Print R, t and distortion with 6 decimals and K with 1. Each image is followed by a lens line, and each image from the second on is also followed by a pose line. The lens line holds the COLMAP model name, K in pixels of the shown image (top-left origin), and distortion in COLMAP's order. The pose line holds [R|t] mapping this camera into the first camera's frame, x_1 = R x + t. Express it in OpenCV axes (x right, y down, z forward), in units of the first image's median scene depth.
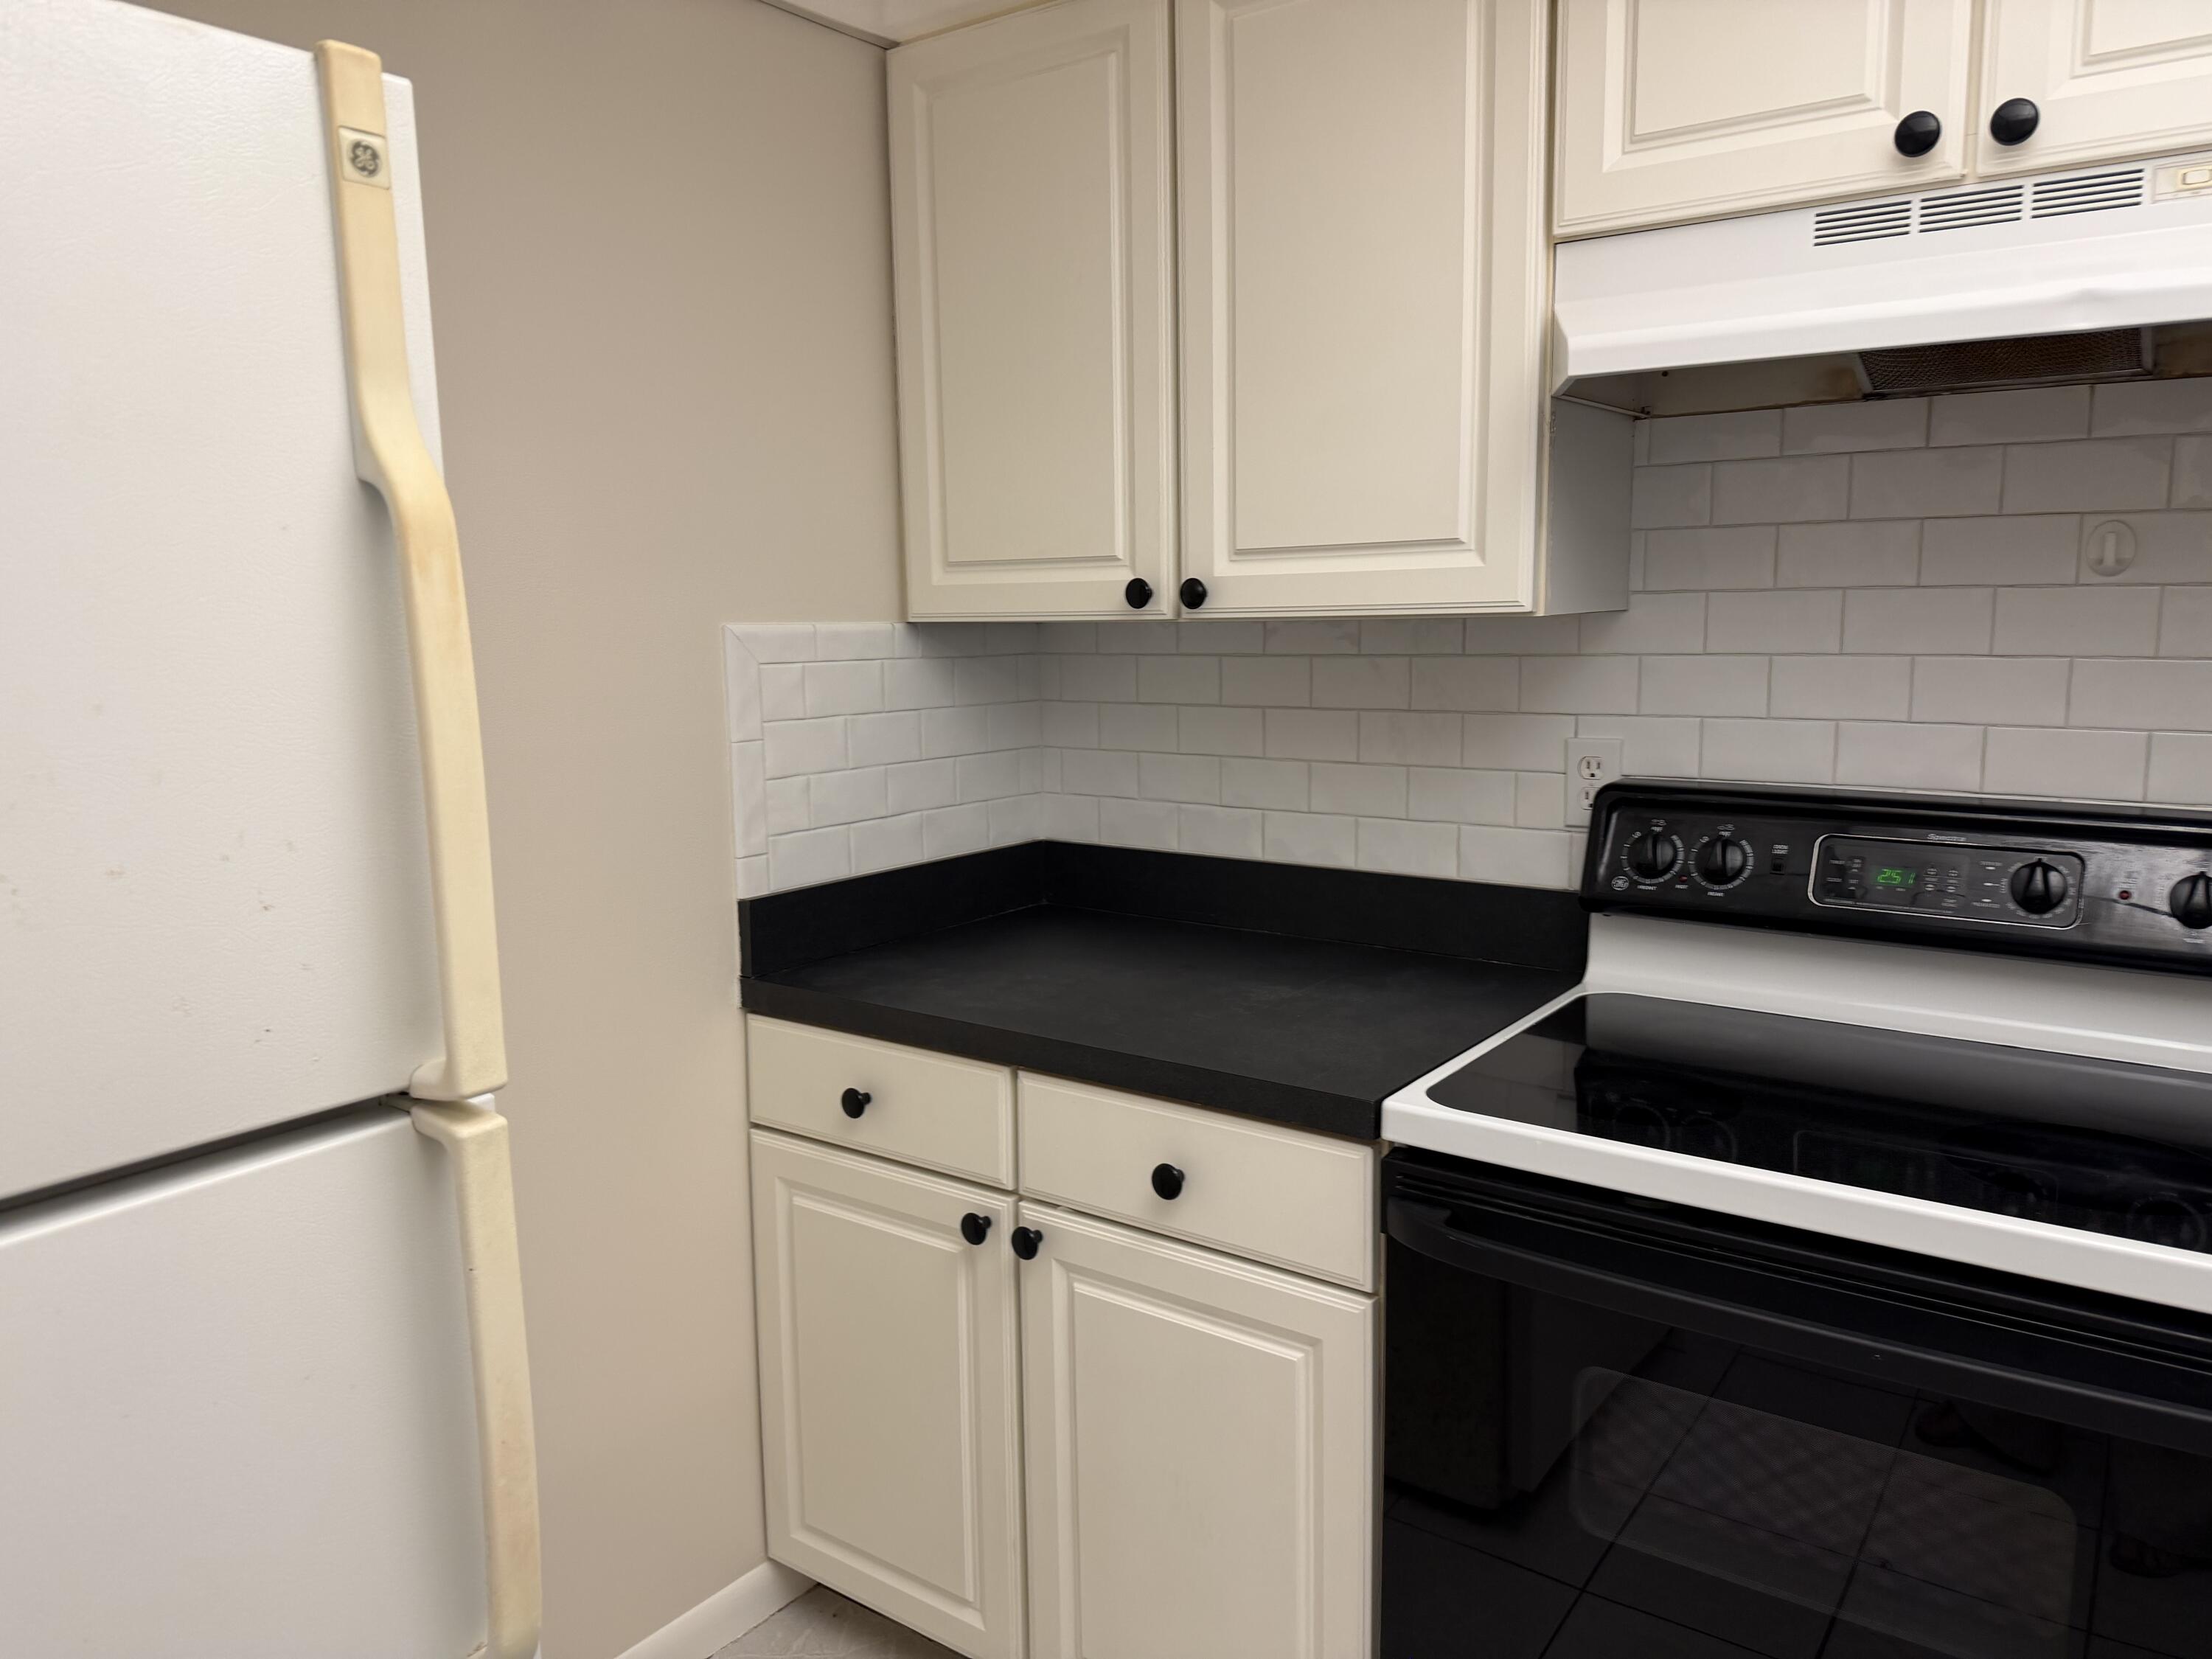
lens RADIAL K [[1566.1, 0, 1051.6], [0, 1566.1, 824.6], [0, 0, 1]] dist [0.074780, -0.078695]
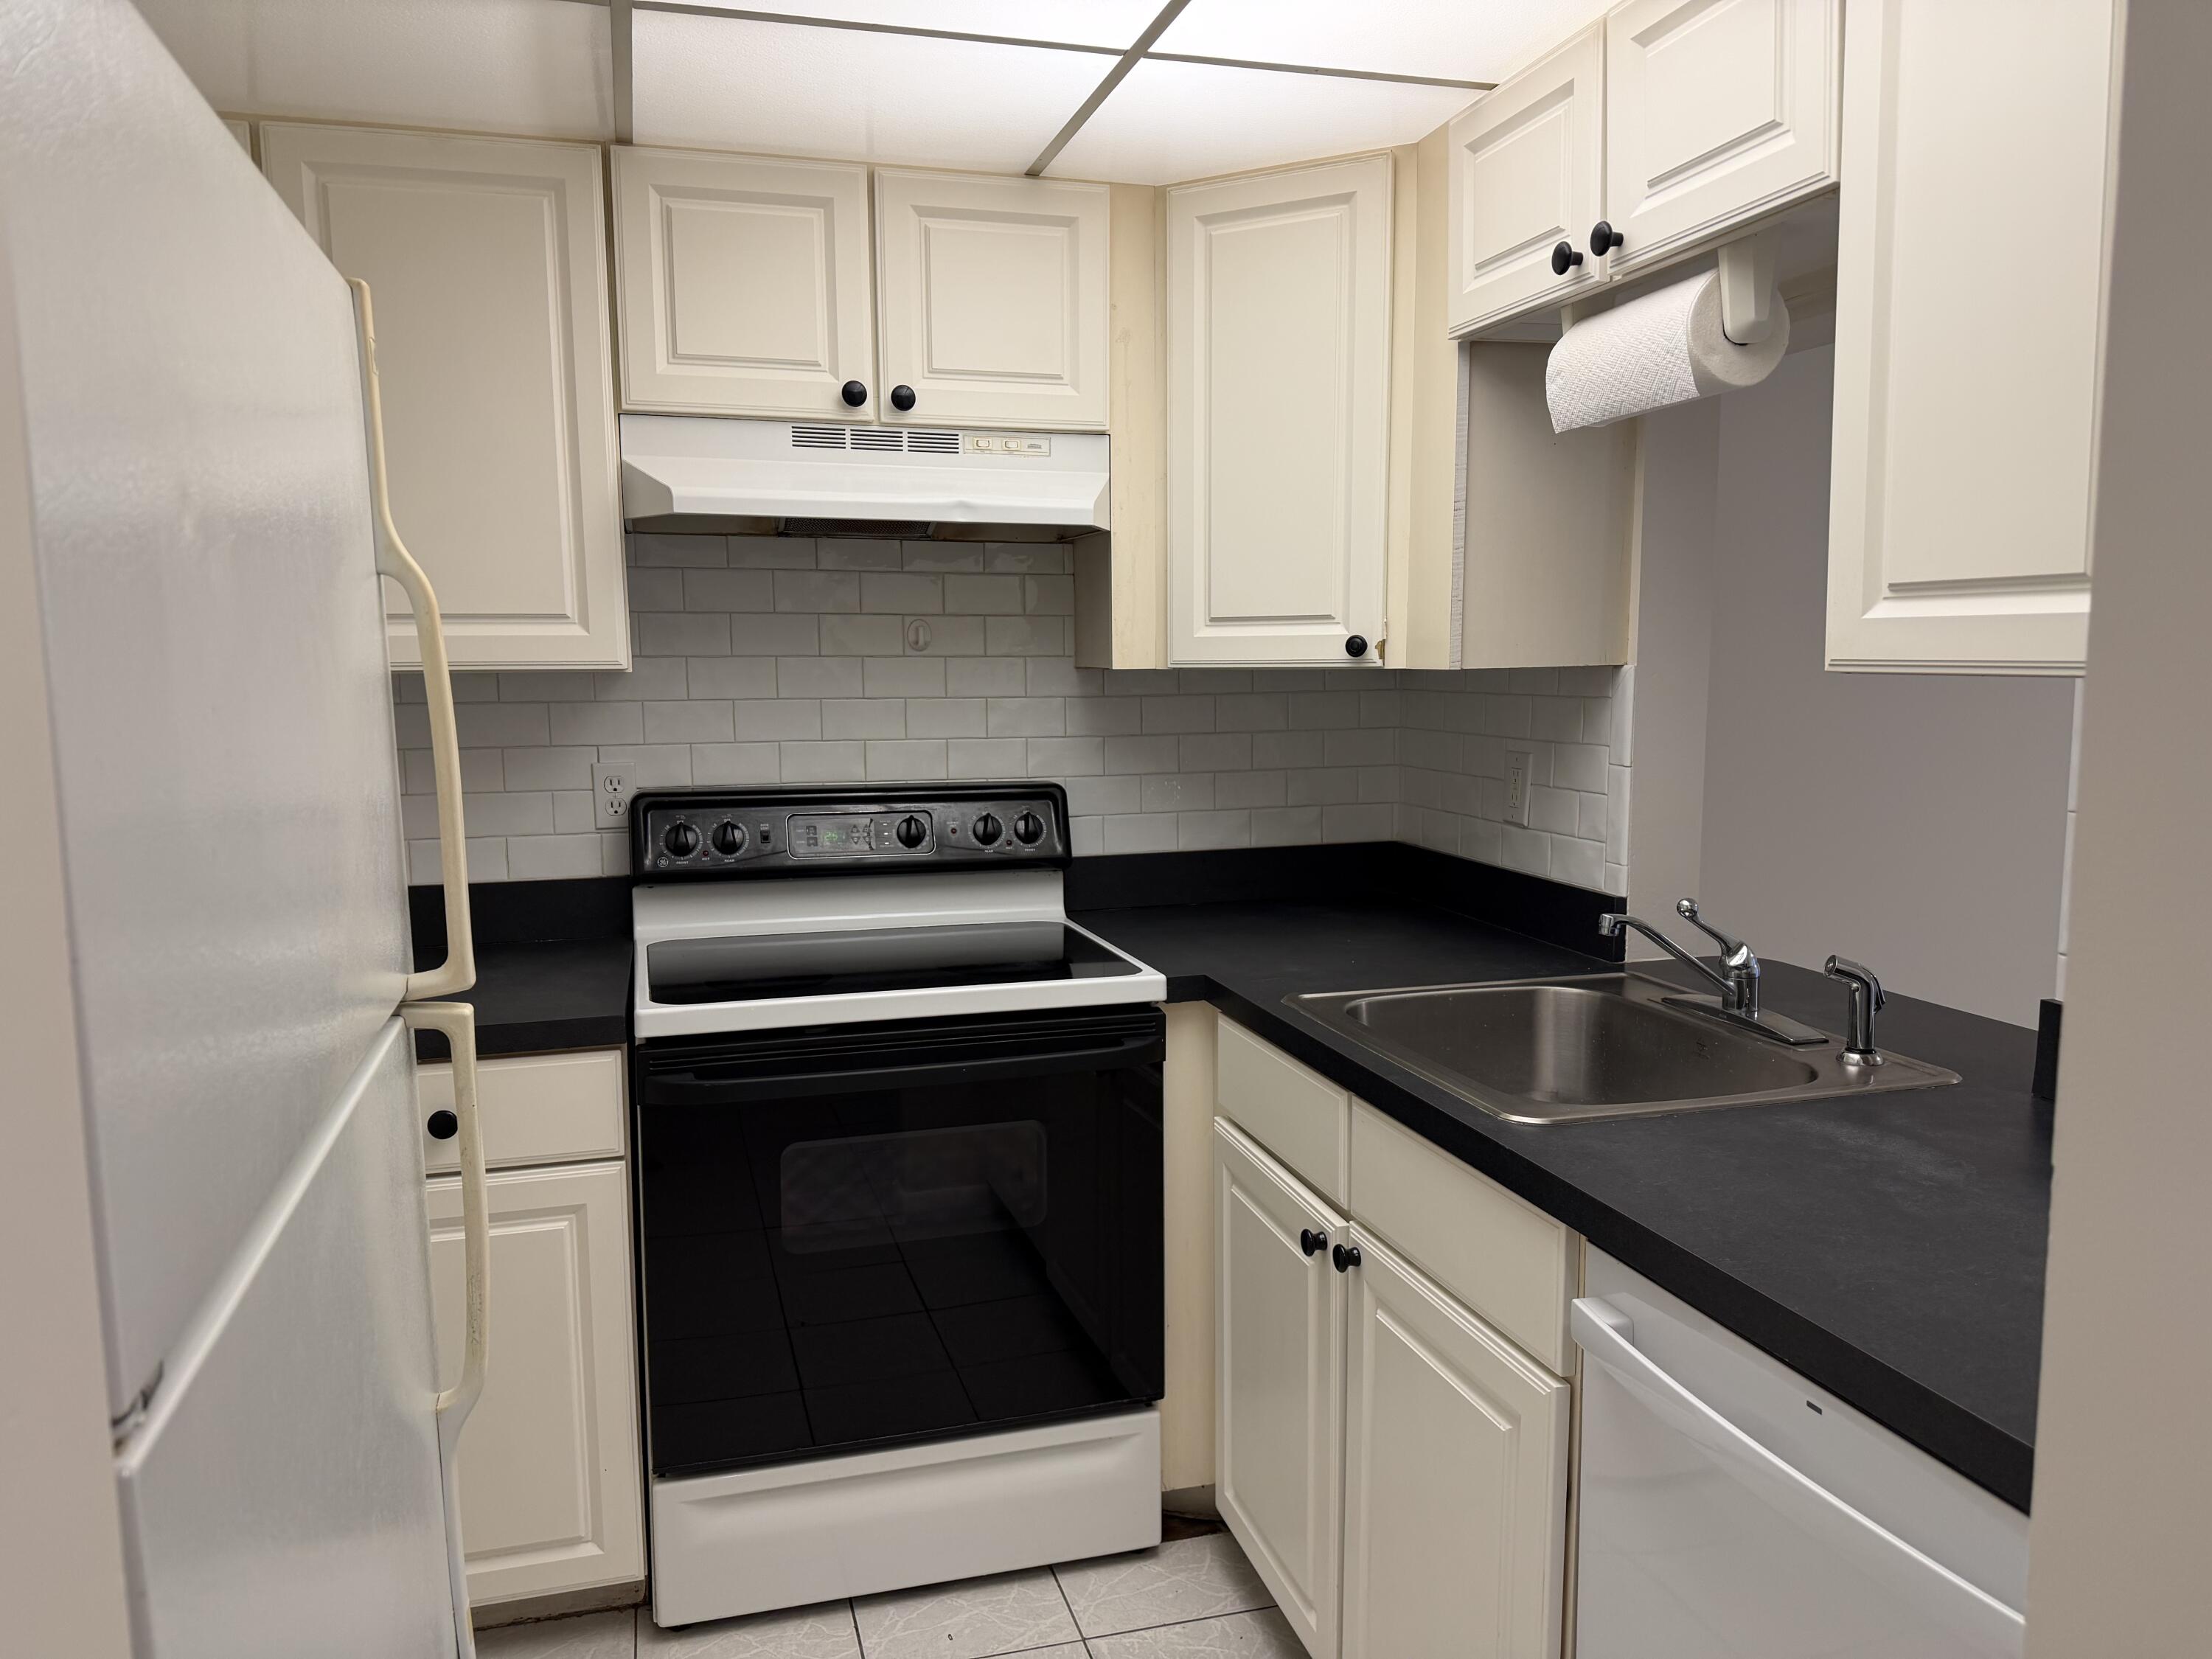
lens RADIAL K [[1566.1, 0, 1082.8], [0, 1566.1, 850.2], [0, 0, 1]] dist [0.074780, -0.078695]
pose [[0.619684, -0.087629, 0.779944, -0.573137], [0.105454, 0.994033, 0.027897, 0.030565], [-0.777735, 0.064961, 0.625227, -0.192732]]
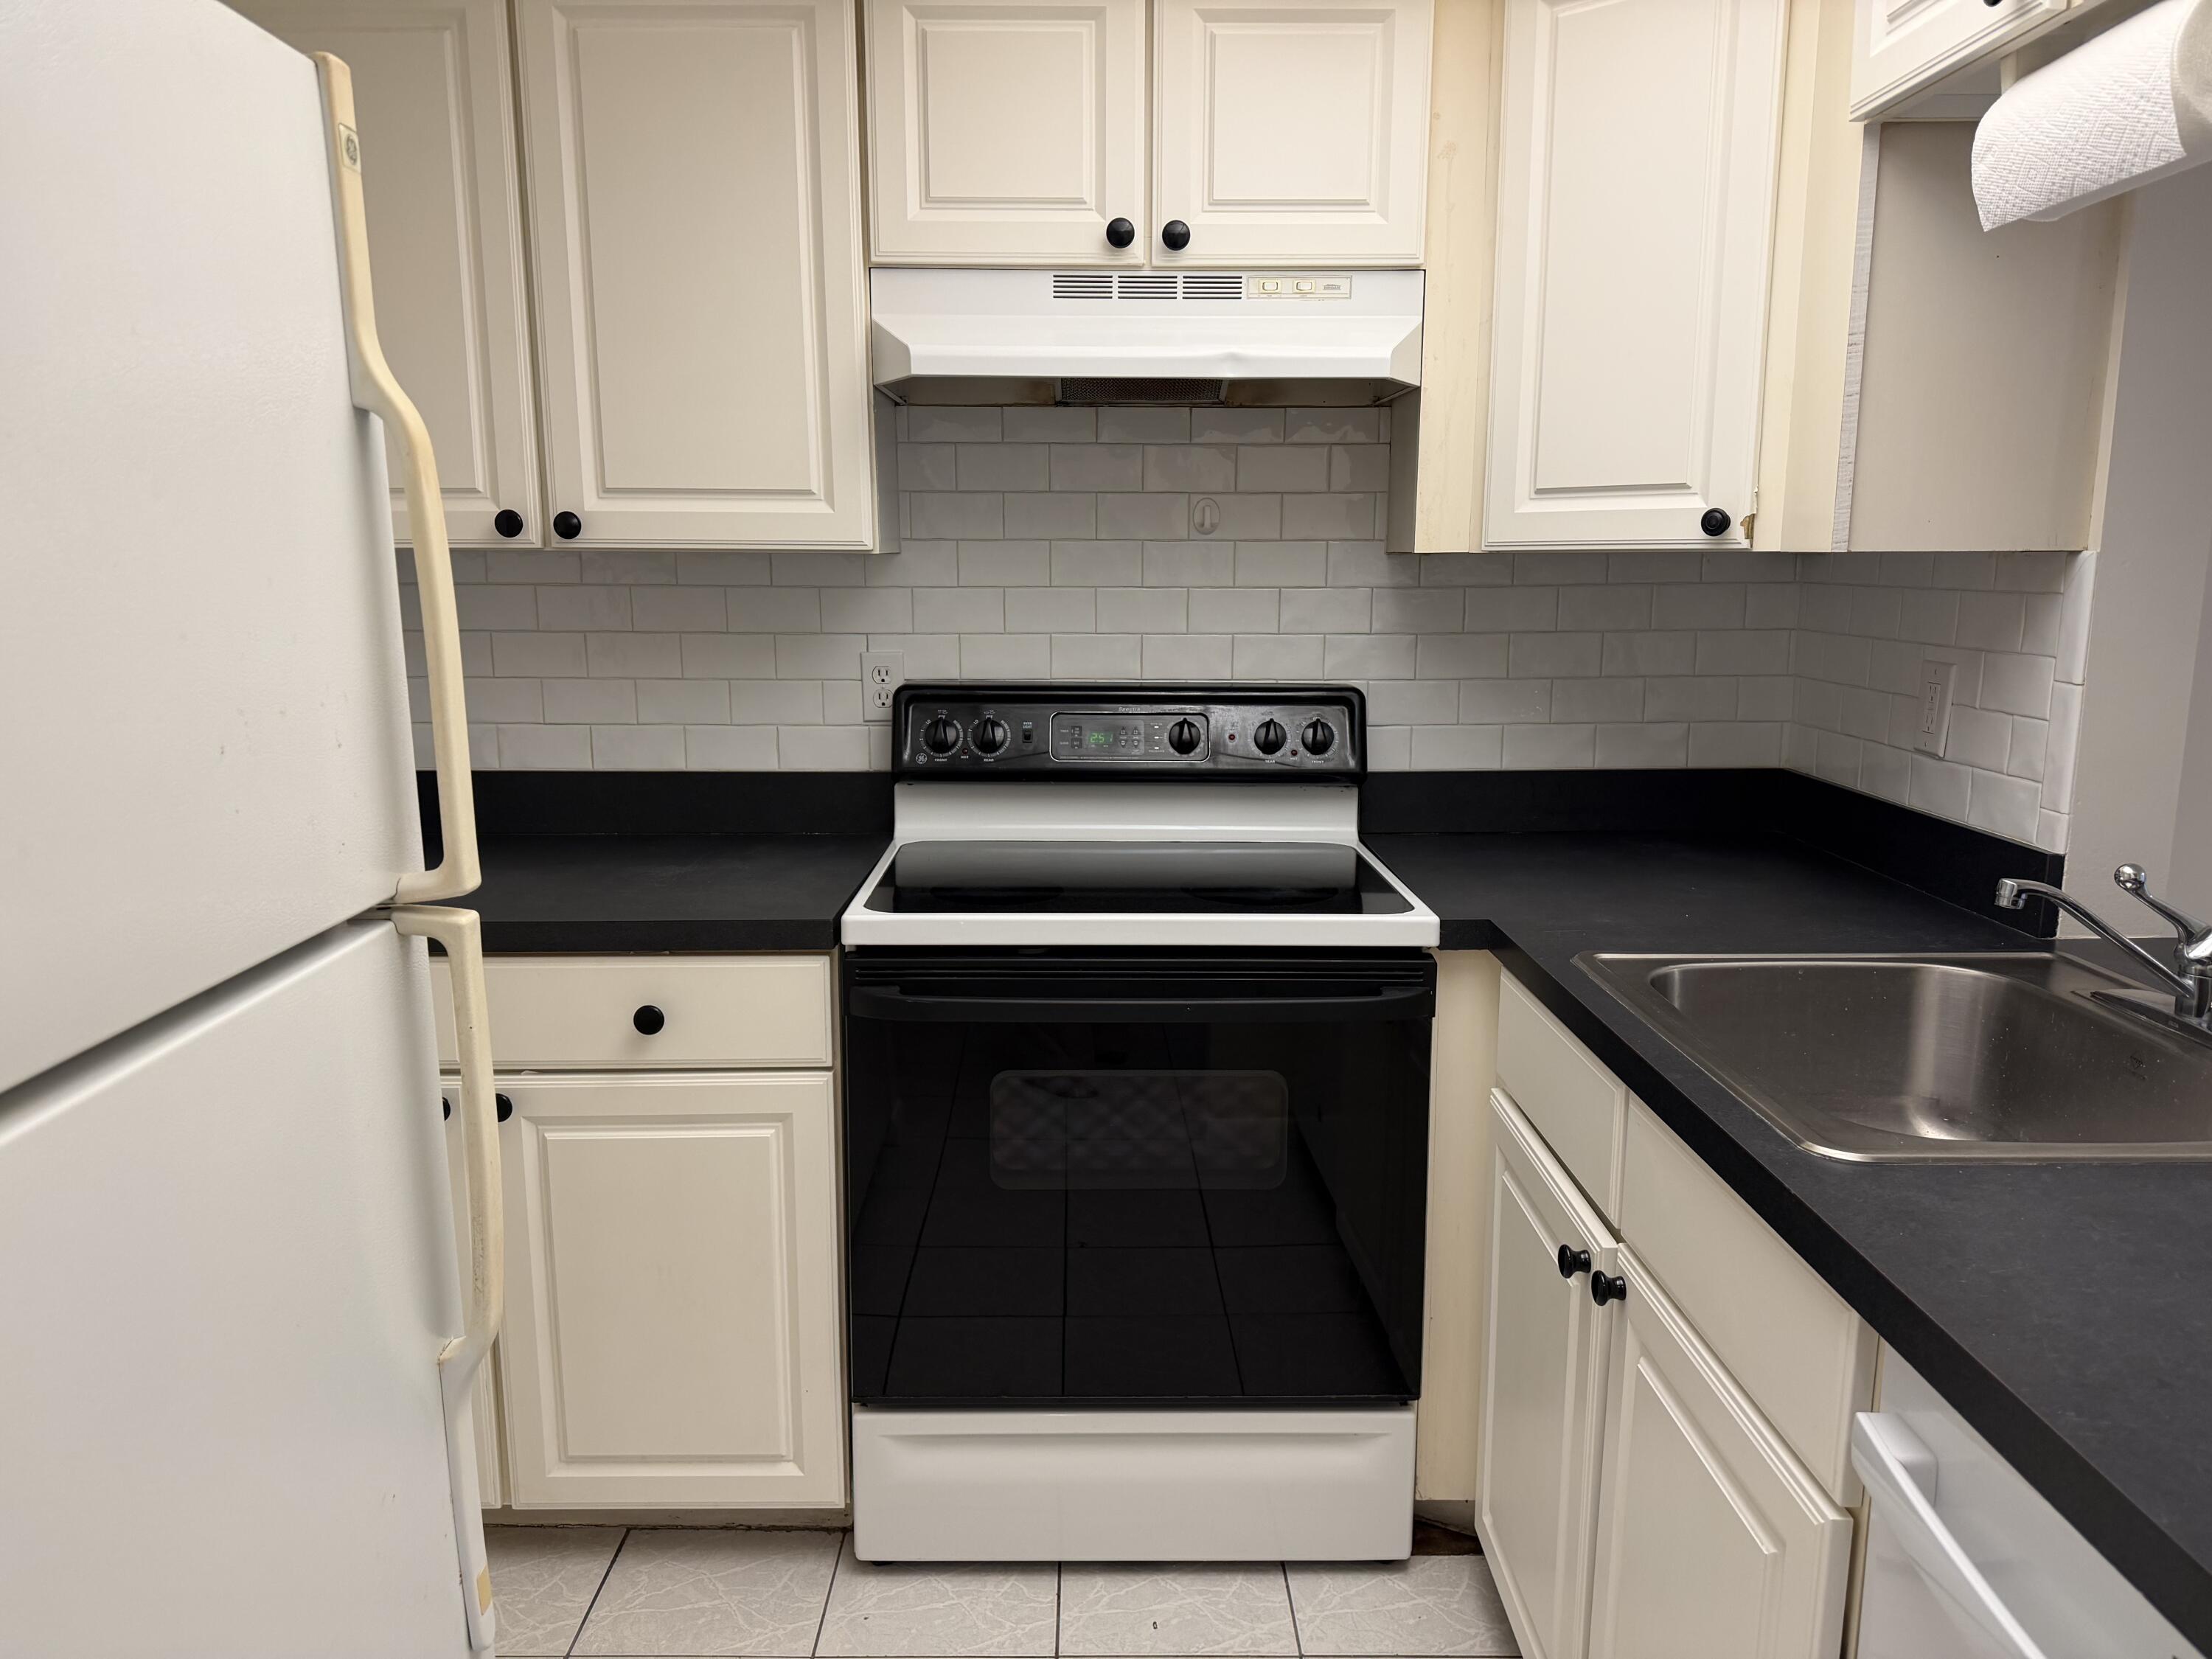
lens RADIAL K [[1566.1, 0, 1096.7], [0, 1566.1, 840.5], [0, 0, 1]] dist [0.074780, -0.078695]
pose [[0.802087, -0.090471, 0.590315, -0.350843], [0.068395, 0.995871, 0.059695, 0.042509], [-0.593278, -0.007506, 0.804962, -0.171924]]
